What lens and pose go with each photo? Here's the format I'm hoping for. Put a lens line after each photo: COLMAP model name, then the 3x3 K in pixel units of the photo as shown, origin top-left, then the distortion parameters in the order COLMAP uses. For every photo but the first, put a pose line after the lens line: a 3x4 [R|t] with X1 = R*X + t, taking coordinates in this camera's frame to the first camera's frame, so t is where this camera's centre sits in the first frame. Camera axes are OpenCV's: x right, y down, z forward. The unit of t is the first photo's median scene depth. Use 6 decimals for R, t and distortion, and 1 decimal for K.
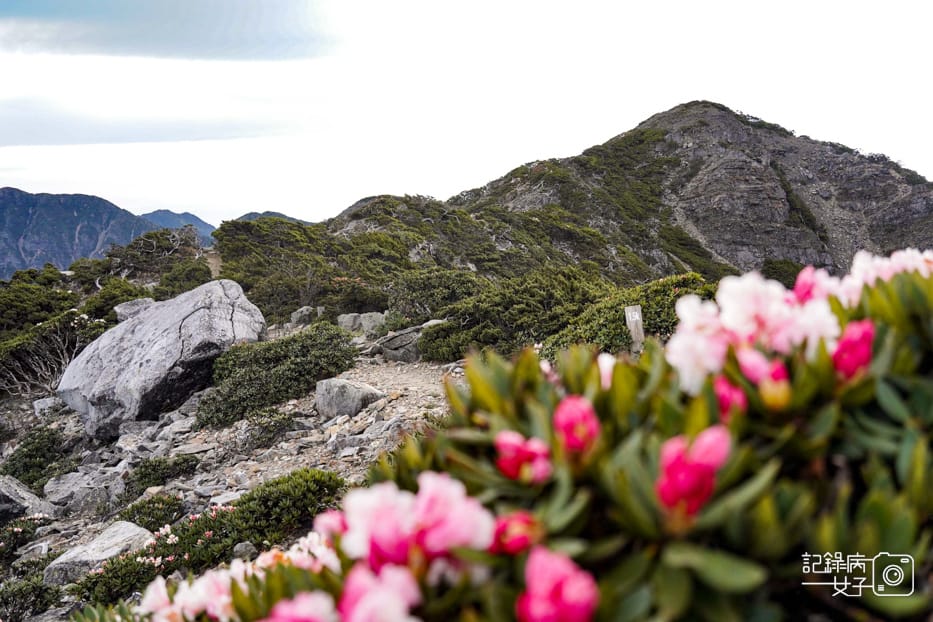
lens RADIAL K [[964.8, 0, 466.2], [0, 964.8, 310.6], [0, 0, 1]] dist [-0.007337, 0.000000]
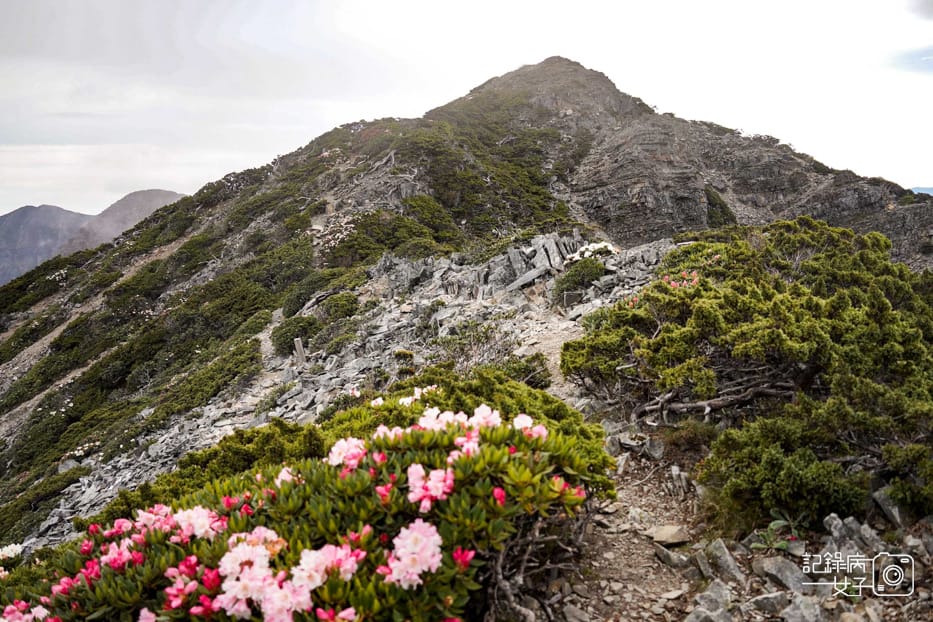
lens RADIAL K [[732.8, 0, 470.0], [0, 732.8, 310.7], [0, 0, 1]] dist [-0.013708, 0.016247]
pose [[0.953569, -0.045201, 0.297762, 0.000307], [0.032472, 0.998340, 0.047560, -0.057957], [-0.299418, -0.035683, 0.953455, 0.528757]]
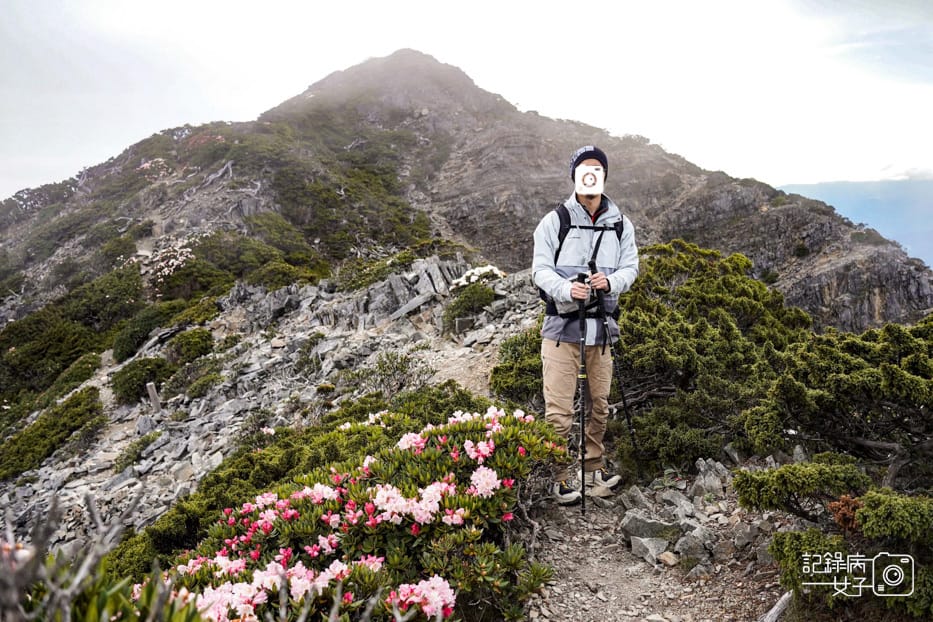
lens RADIAL K [[857.3, 0, 471.0], [0, 857.3, 310.9], [0, 0, 1]] dist [-0.004704, 0.000000]
pose [[0.880018, -0.079214, 0.468288, -0.009584], [0.074822, 0.996803, 0.028010, -0.059402], [-0.469010, 0.010389, 0.883132, 0.517183]]
